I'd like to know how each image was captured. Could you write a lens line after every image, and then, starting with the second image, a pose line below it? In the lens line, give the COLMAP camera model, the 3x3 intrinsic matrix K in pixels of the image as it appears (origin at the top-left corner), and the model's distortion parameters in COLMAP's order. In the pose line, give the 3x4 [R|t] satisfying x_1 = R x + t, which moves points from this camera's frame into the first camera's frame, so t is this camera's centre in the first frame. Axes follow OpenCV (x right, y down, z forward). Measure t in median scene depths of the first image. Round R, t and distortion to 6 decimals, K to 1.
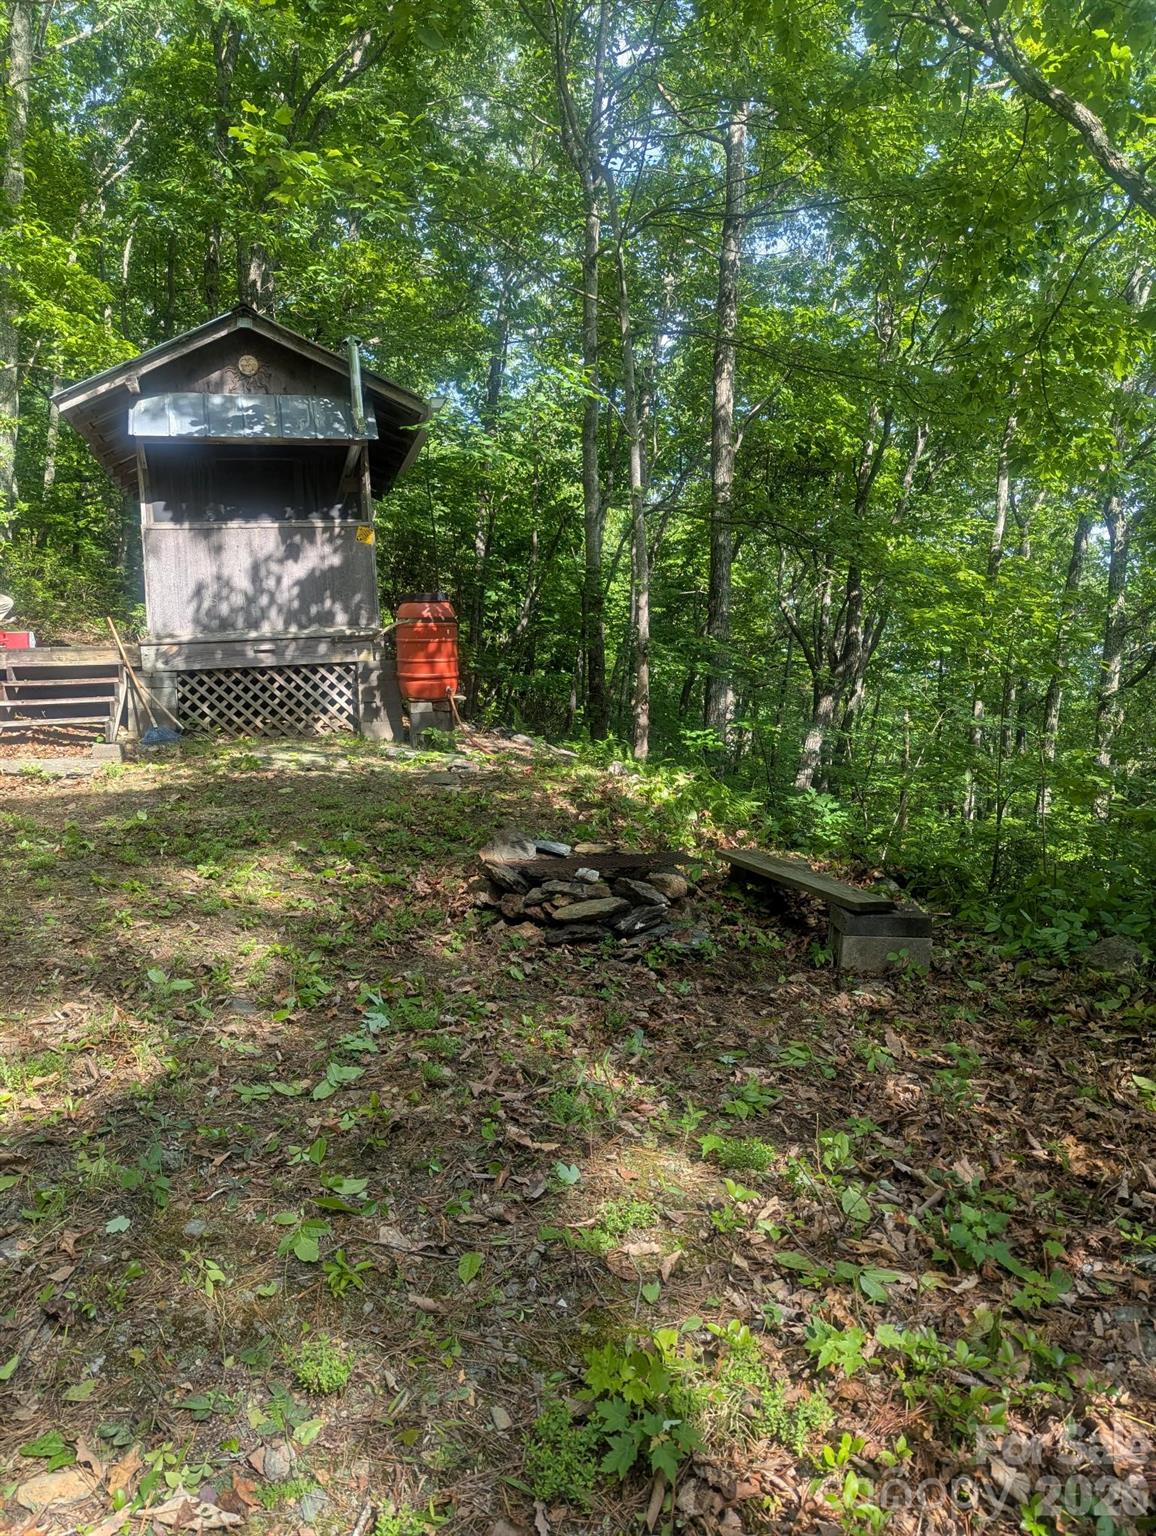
lens RADIAL K [[1029.0, 0, 578.0], [0, 1029.0, 768.0], [0, 0, 1]] dist [-0.001393, 0.002094]
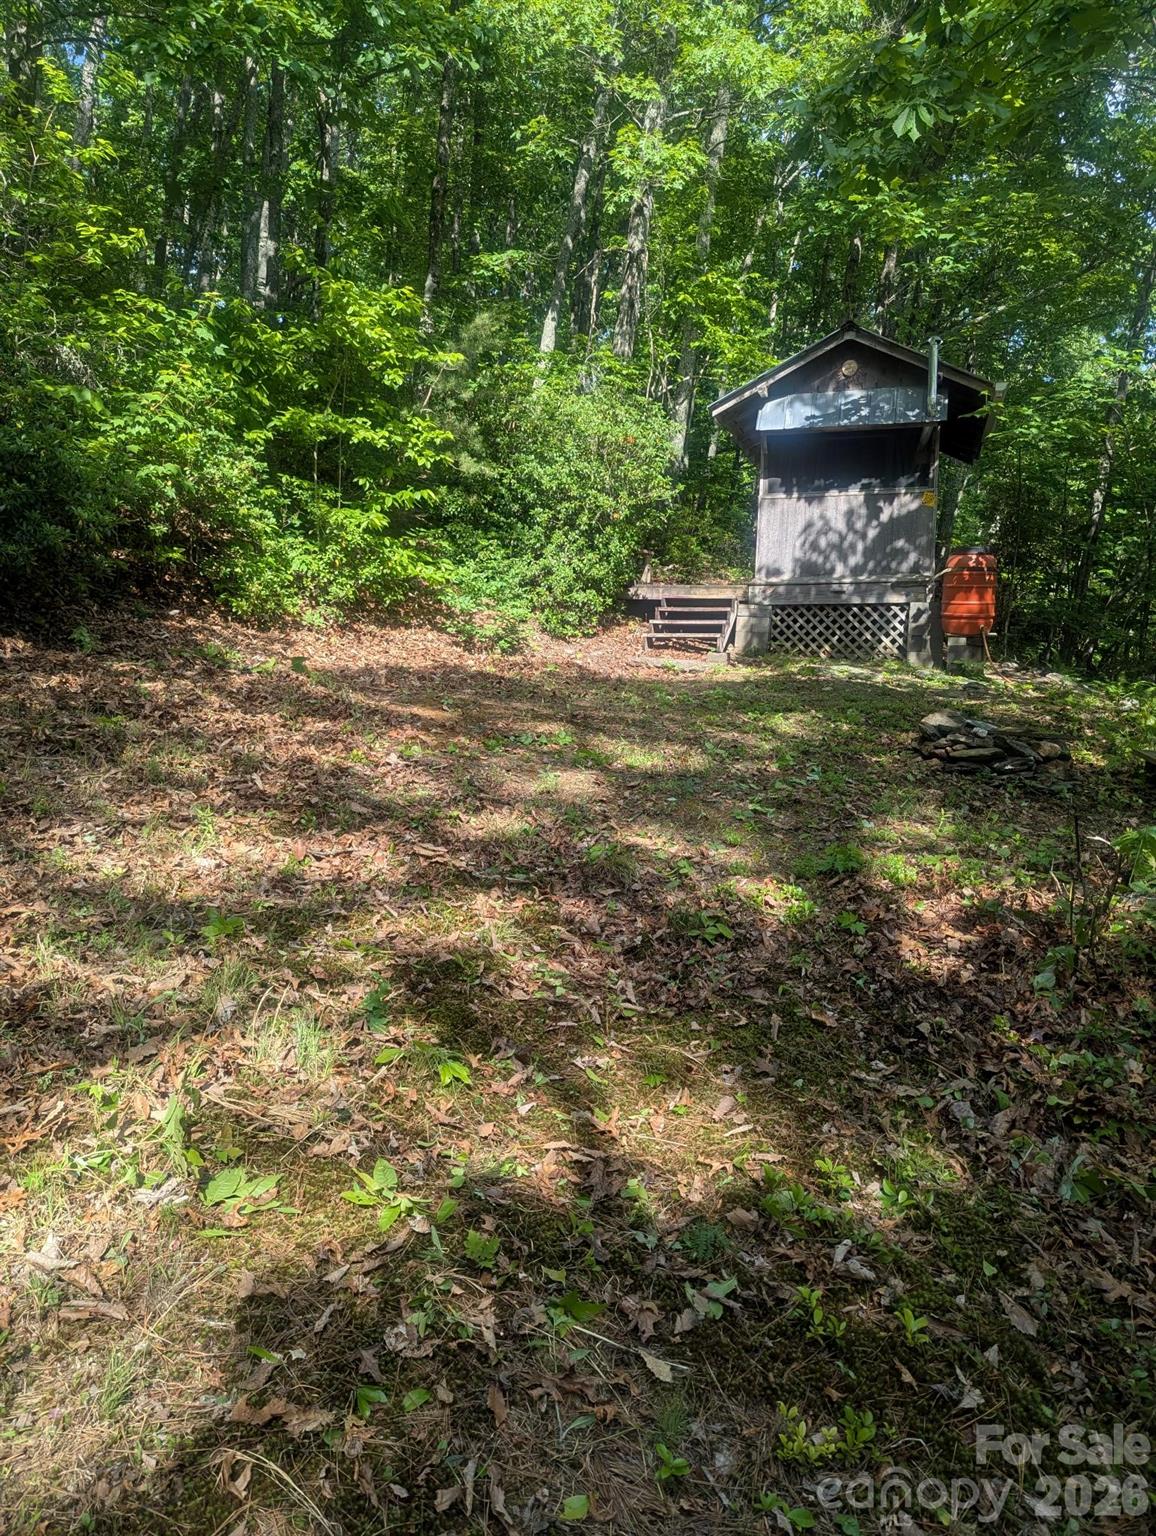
lens RADIAL K [[1029.0, 0, 578.0], [0, 1029.0, 768.0], [0, 0, 1]] dist [-0.001393, 0.002094]
pose [[0.829523, 0.113573, -0.546803, 0.157572], [-0.091211, 0.993508, 0.067984, 0.048118], [0.550974, -0.006520, 0.834497, -0.262507]]
